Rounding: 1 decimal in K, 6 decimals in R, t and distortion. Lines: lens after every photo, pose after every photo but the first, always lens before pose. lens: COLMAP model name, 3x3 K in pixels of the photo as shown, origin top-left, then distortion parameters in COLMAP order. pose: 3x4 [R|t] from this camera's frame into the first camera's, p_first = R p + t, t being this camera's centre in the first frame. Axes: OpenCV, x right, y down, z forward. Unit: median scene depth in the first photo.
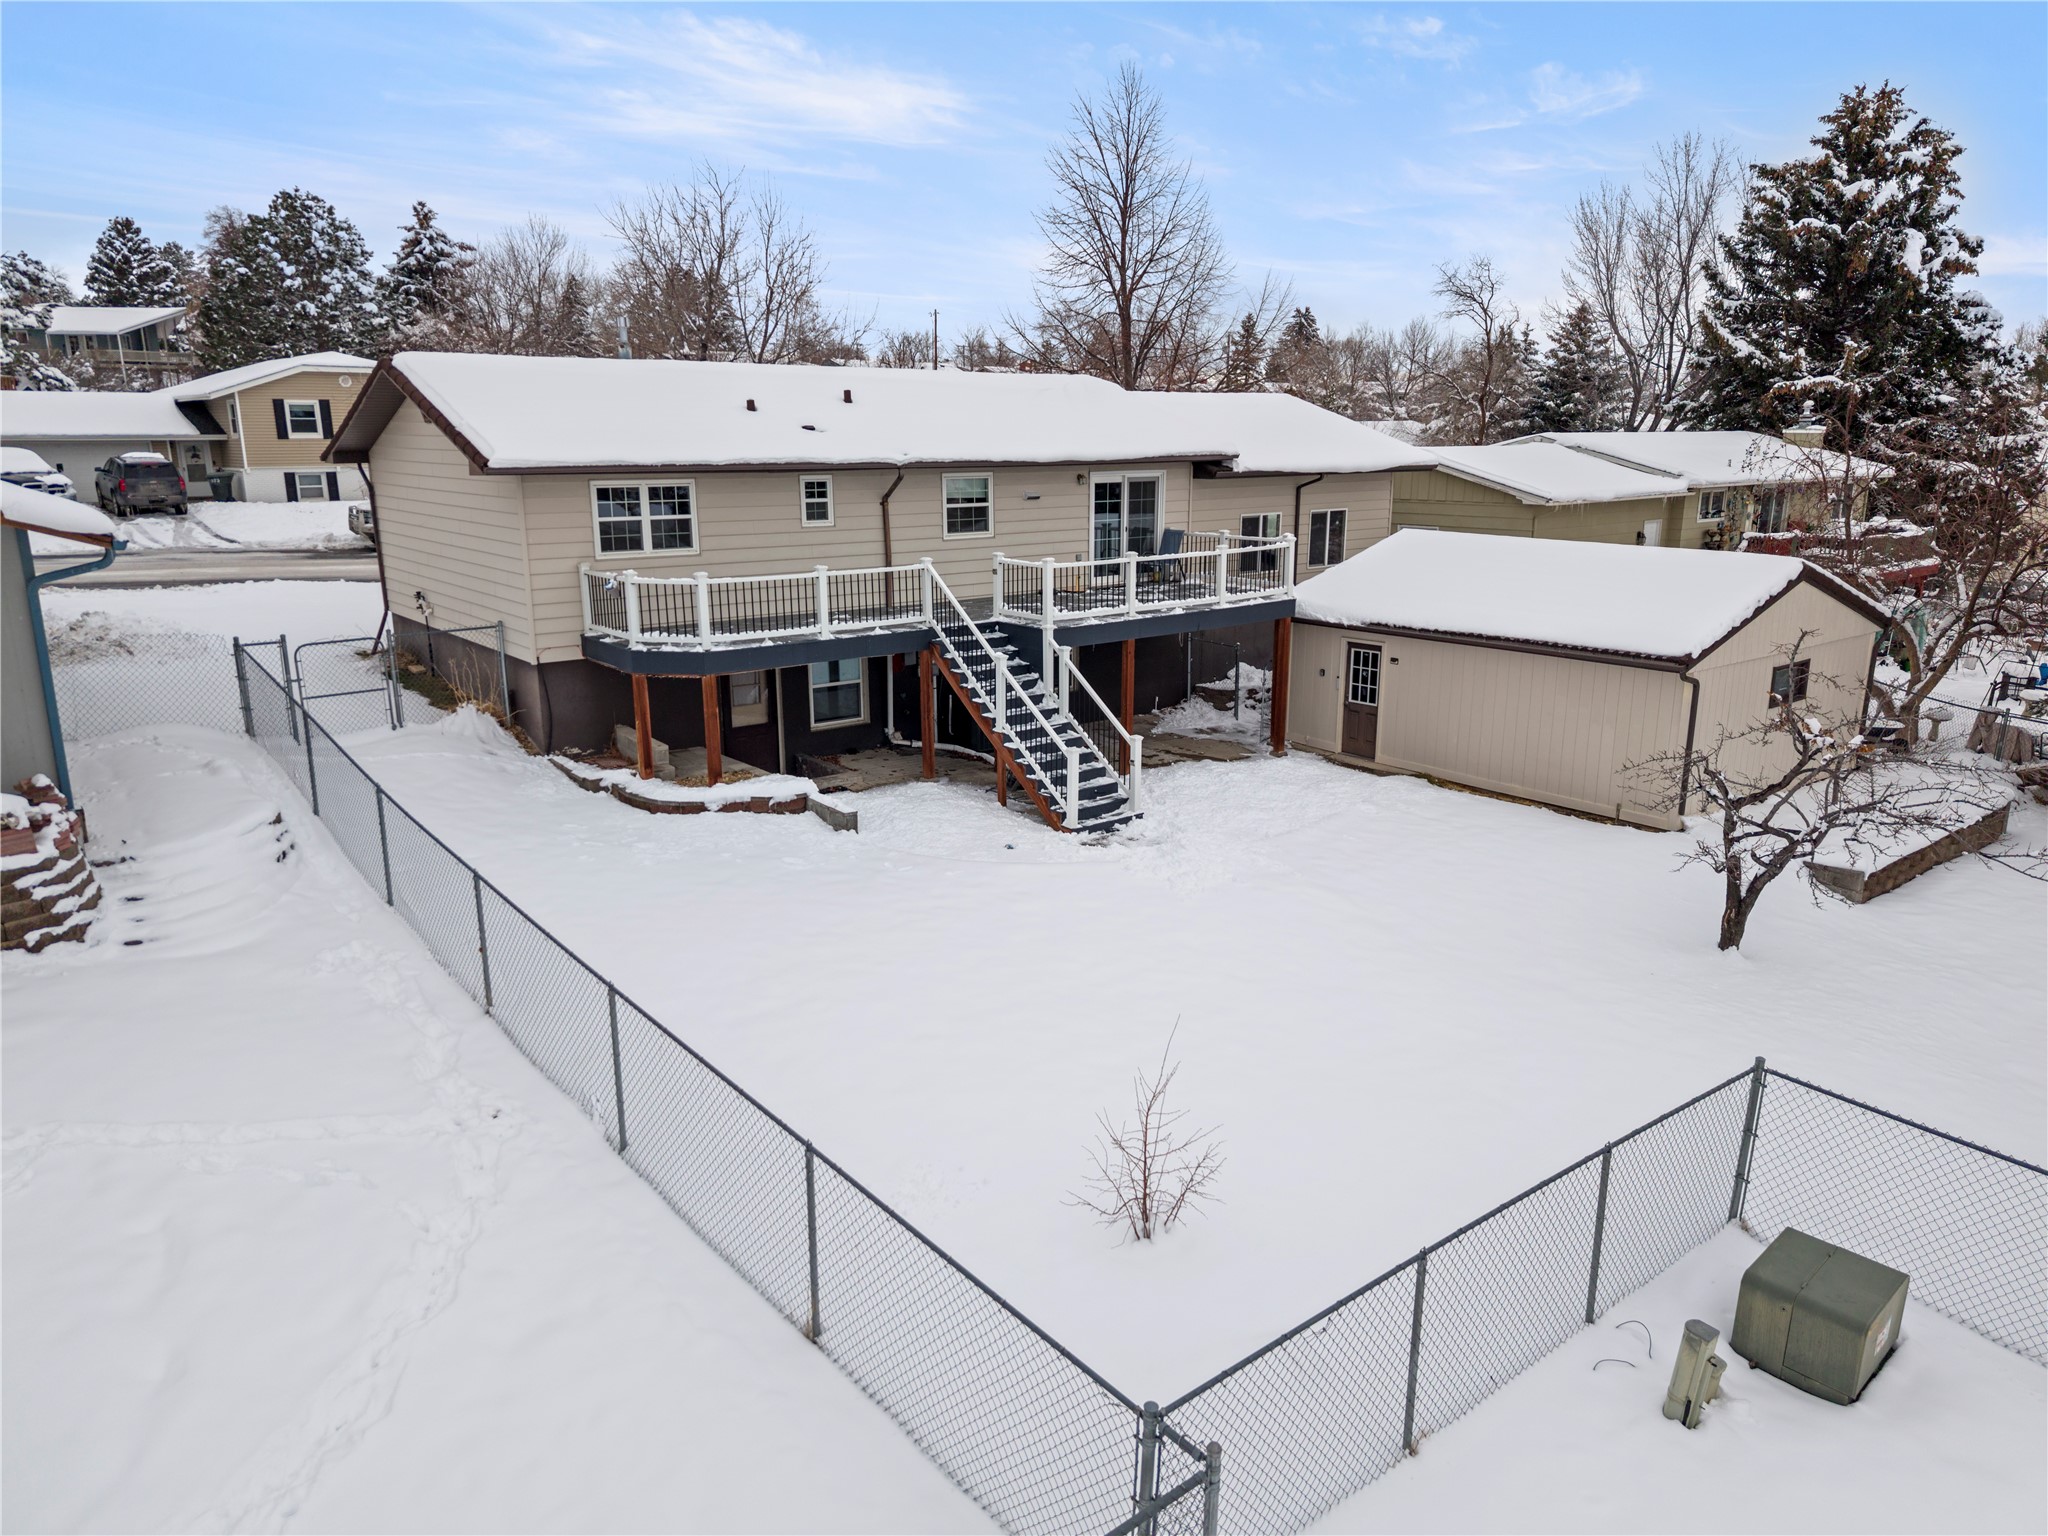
lens RADIAL K [[1359.2, 0, 1024.0], [0, 1359.2, 768.0], [0, 0, 1]] dist [0.043413, -0.058497]
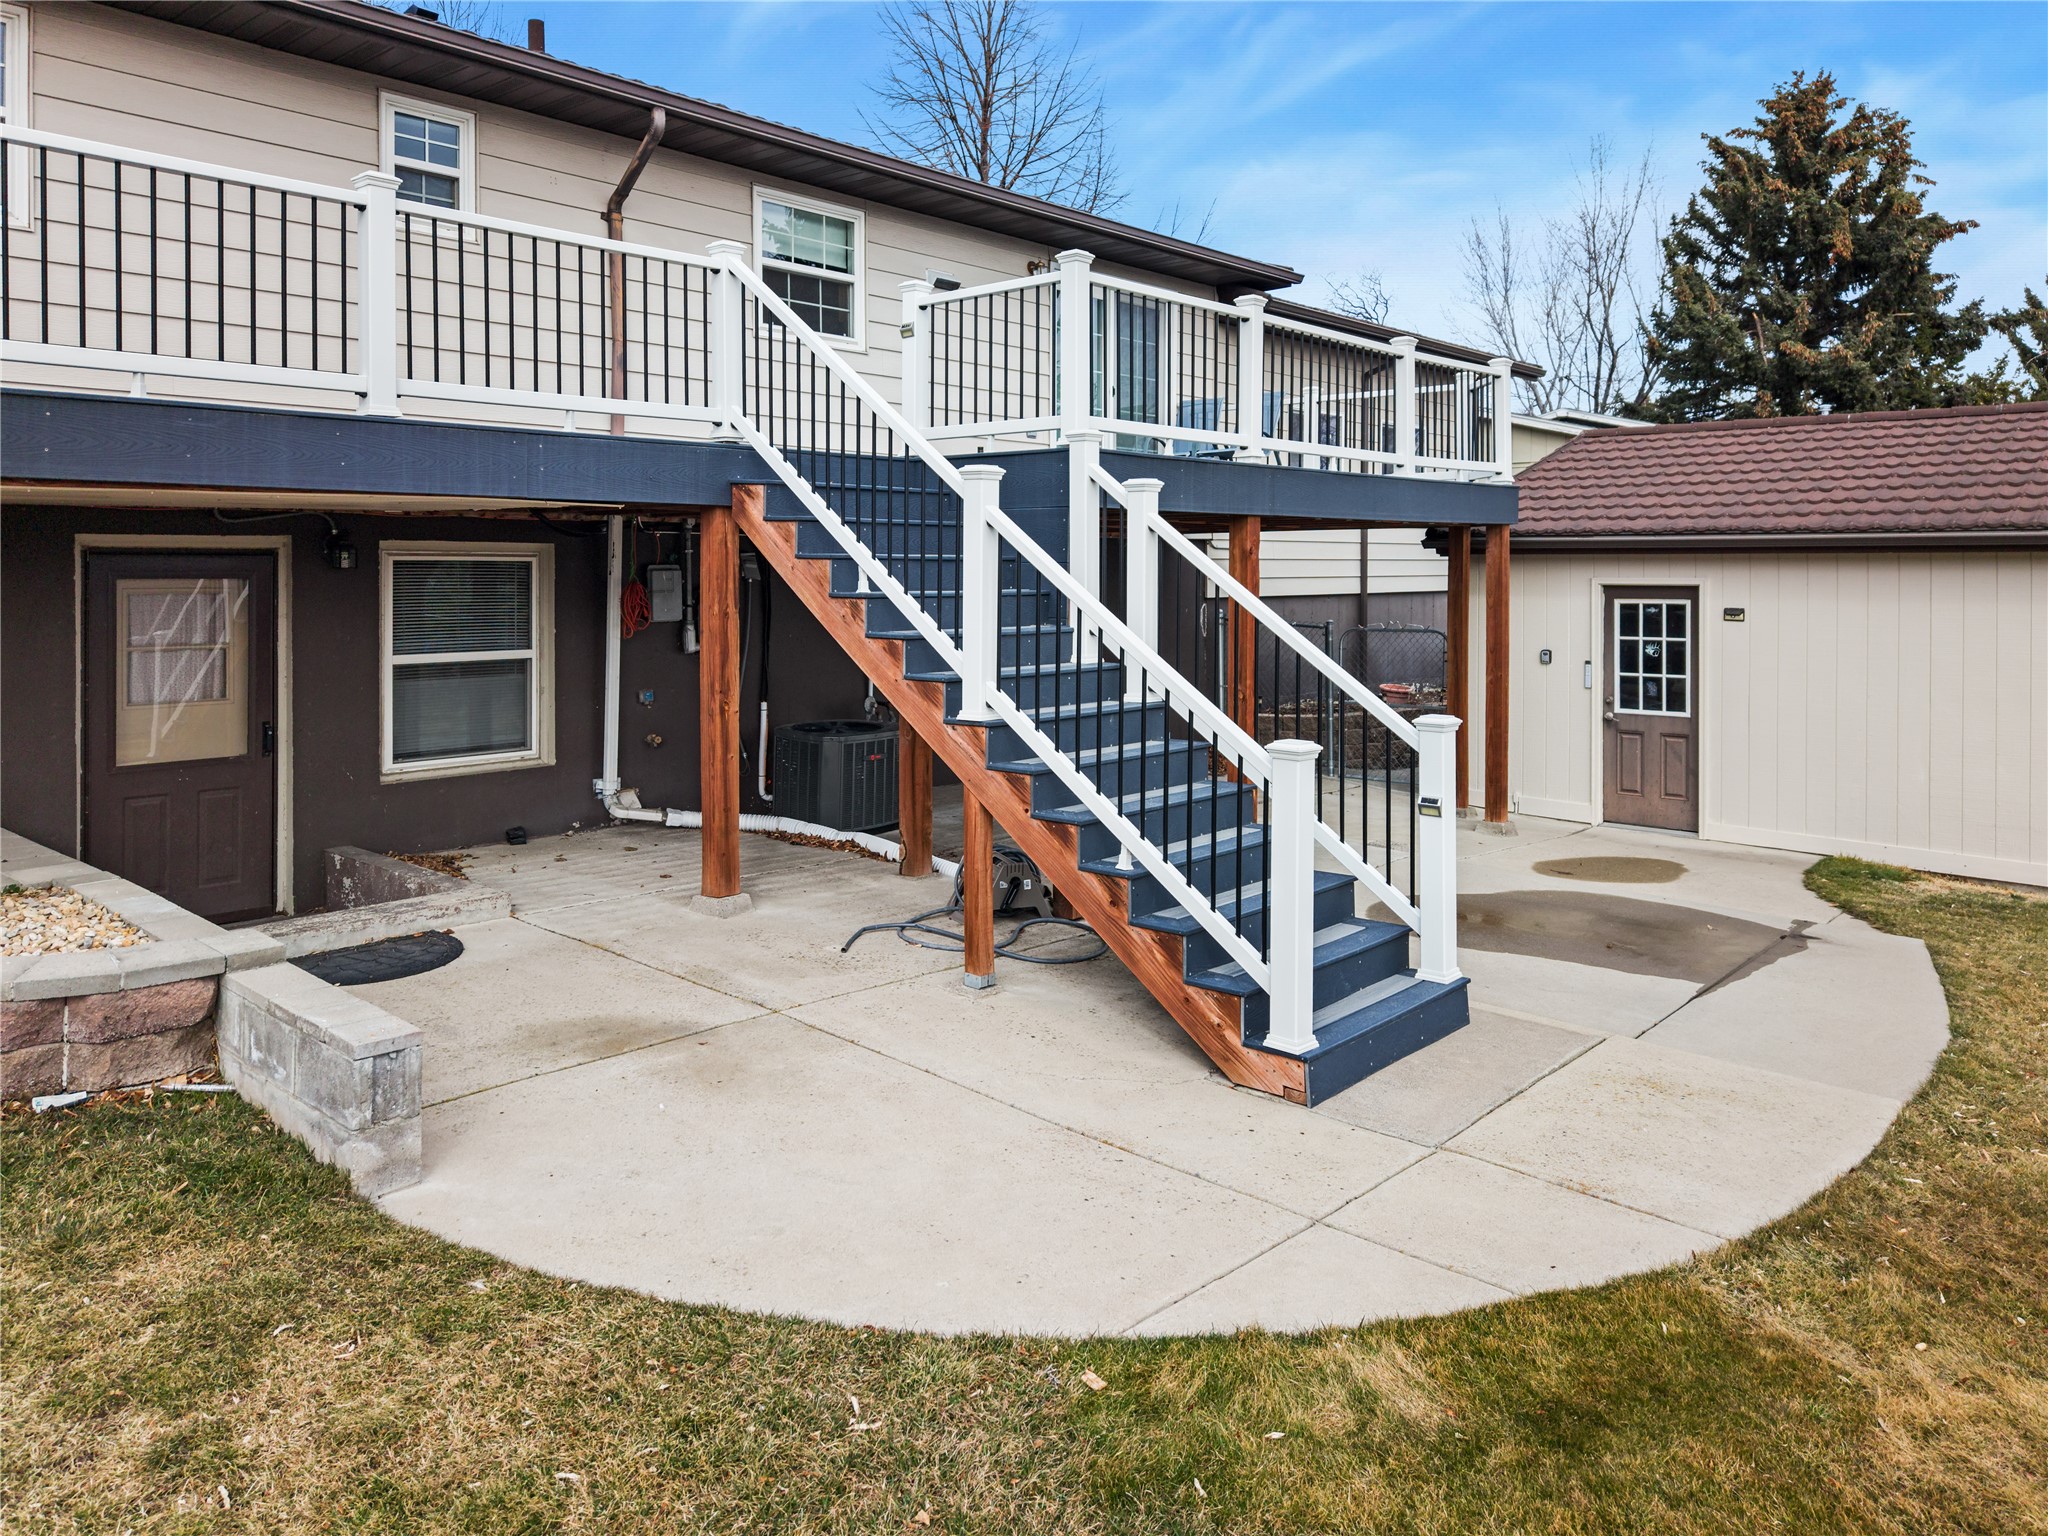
lens RADIAL K [[1444.3, 0, 1029.3], [0, 1444.3, 558.0], [0, 0, 1]] dist [0.041623, -0.044926]
pose [[0.985780, 0.004767, 0.167975, -0.053224], [0.036095, 0.970260, -0.239361, 0.014011], [-0.164120, 0.242020, 0.956290, 0.601736]]
